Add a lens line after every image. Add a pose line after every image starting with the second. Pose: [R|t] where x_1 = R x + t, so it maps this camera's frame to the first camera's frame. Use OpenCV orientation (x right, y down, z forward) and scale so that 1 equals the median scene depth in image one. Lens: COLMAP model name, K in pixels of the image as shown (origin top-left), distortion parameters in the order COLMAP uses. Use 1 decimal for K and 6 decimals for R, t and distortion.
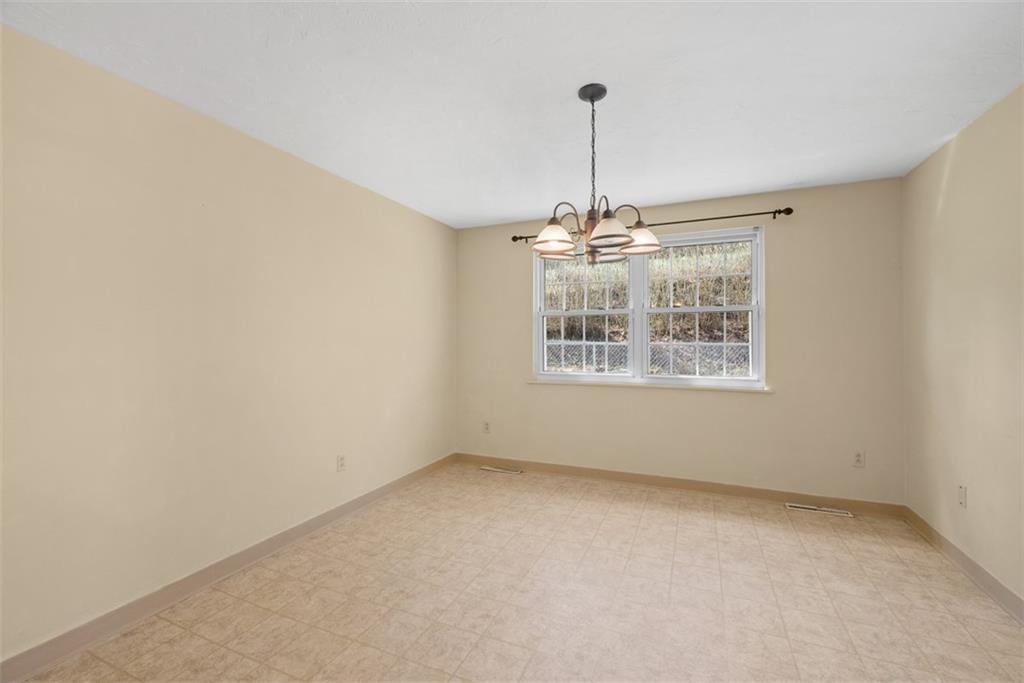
lens RADIAL K [[429.1, 0, 514.9], [0, 429.1, 341.6], [0, 0, 1]] dist [0.002188, -0.000265]
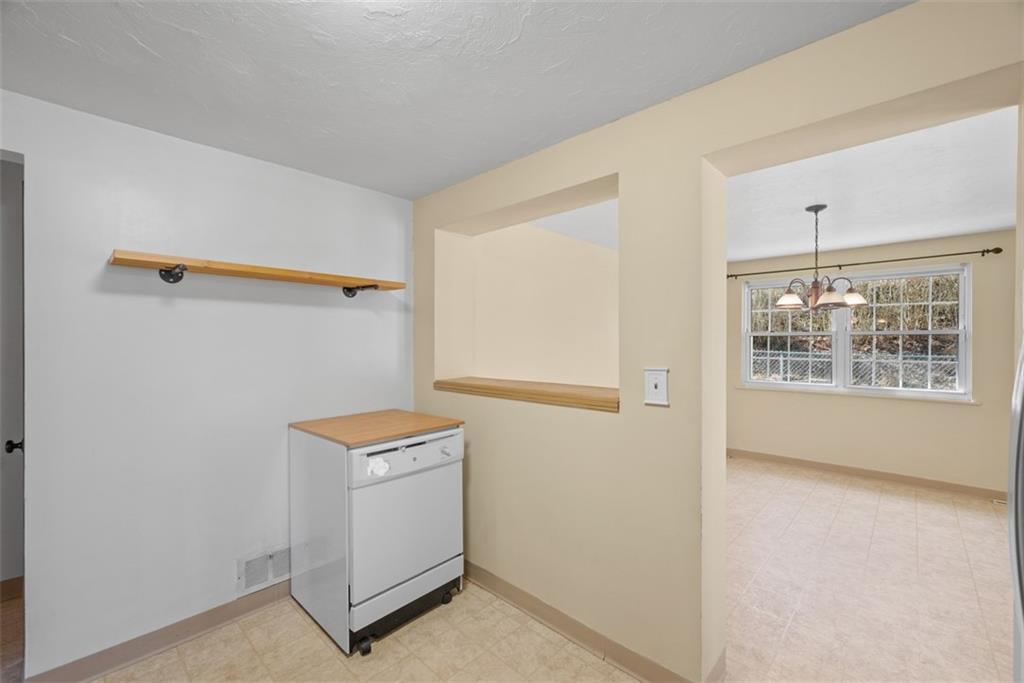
lens RADIAL K [[429.1, 0, 514.7], [0, 429.1, 345.8], [0, 0, 1]] dist [0.002188, -0.000265]
pose [[0.941769, 0.005145, -0.336221, -0.196424], [-0.003930, 0.999983, 0.004295, -0.040452], [0.336238, -0.002723, 0.941773, -0.517225]]
